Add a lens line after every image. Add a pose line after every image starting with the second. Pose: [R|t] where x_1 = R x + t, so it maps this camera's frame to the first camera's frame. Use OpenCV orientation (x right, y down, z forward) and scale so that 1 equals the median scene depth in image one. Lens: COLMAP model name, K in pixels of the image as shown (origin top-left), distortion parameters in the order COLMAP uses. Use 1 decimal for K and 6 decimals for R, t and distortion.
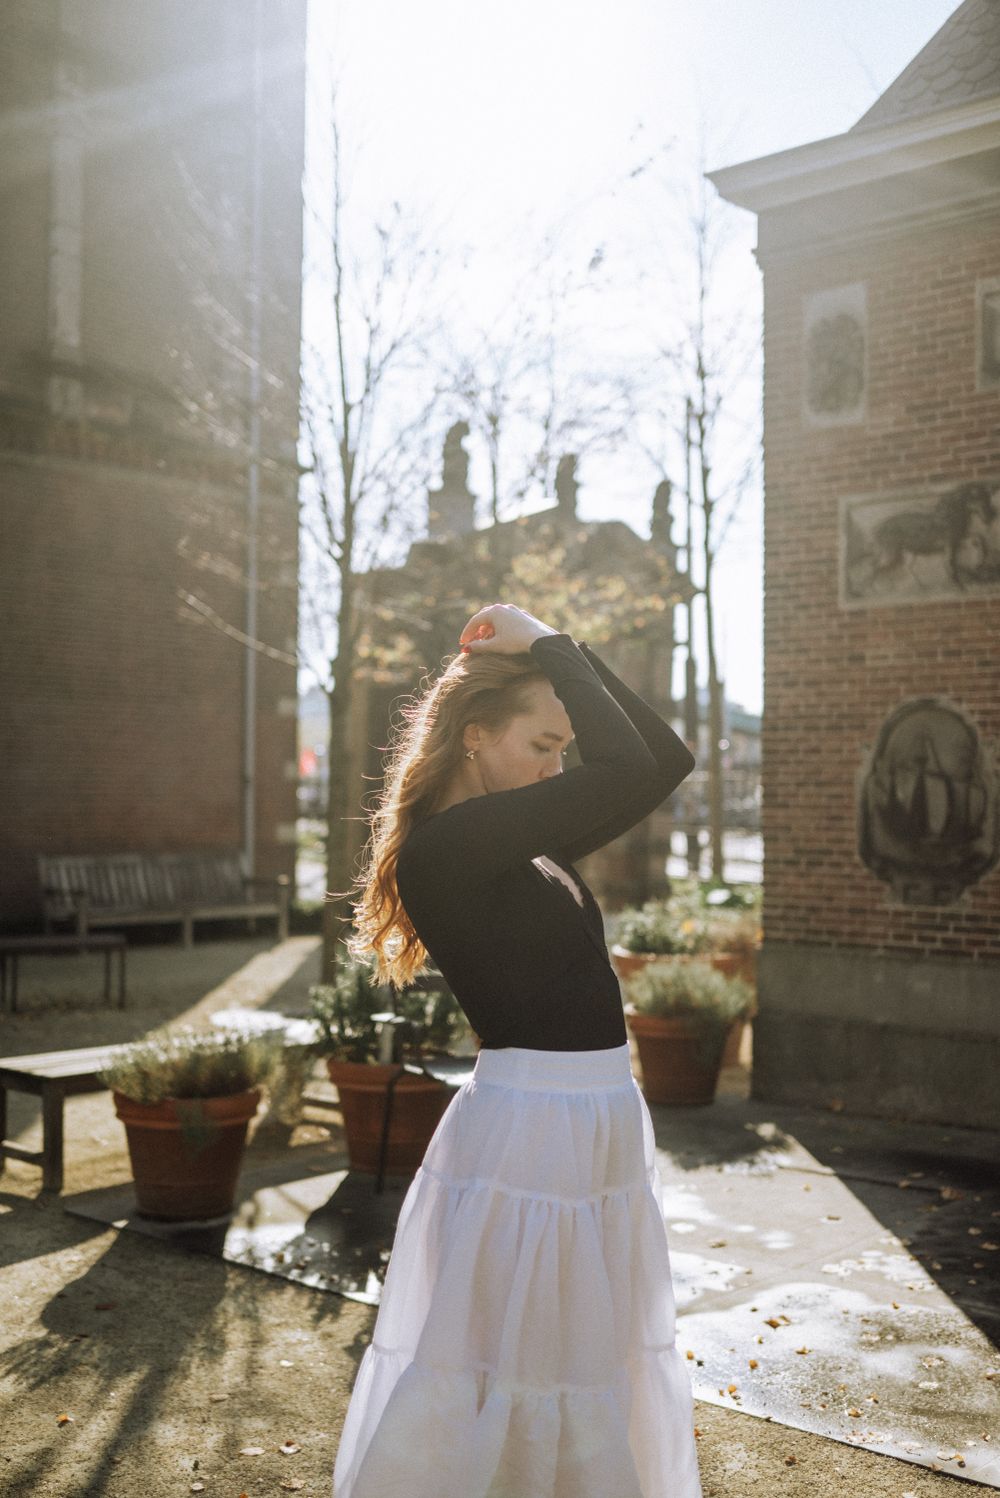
lens RADIAL K [[1699.0, 0, 486.5], [0, 1699.0, 741.0], [0, 0, 1]] dist [-0.012269, 0.000000]
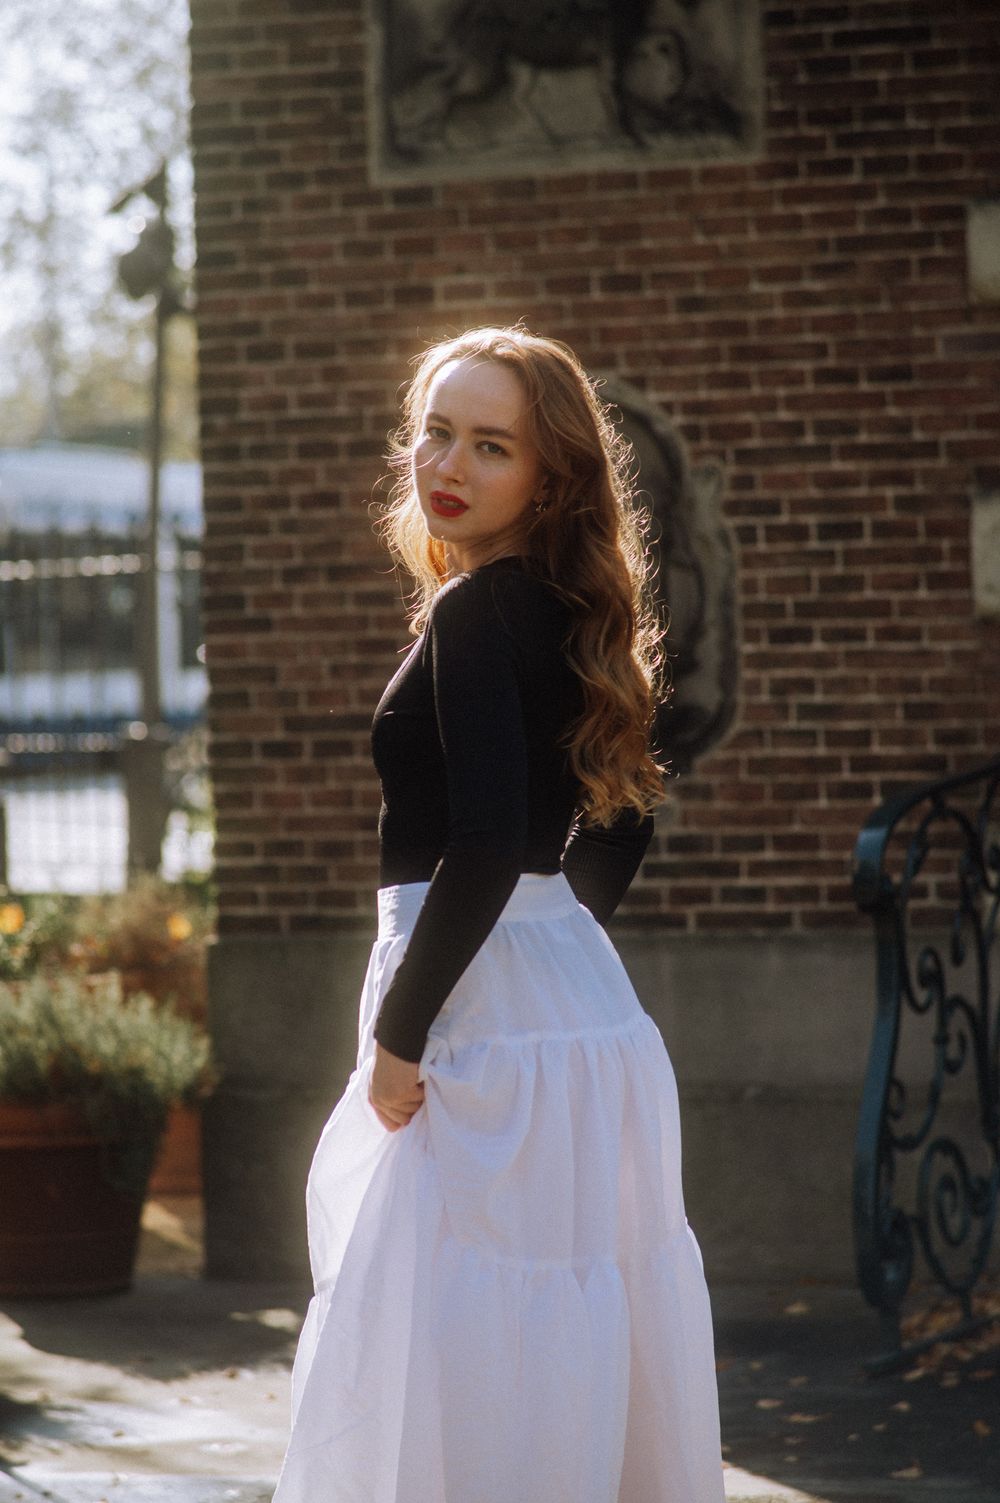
lens RADIAL K [[5590.1, 0, 496.6], [0, 5590.1, 749.9], [0, 0, 1]] dist [-0.193549, 0.000000]
pose [[0.952858, -0.045429, 0.299996, -0.219426], [0.028997, 0.997837, 0.059000, -0.014649], [-0.302027, -0.047520, 0.952114, -0.446634]]
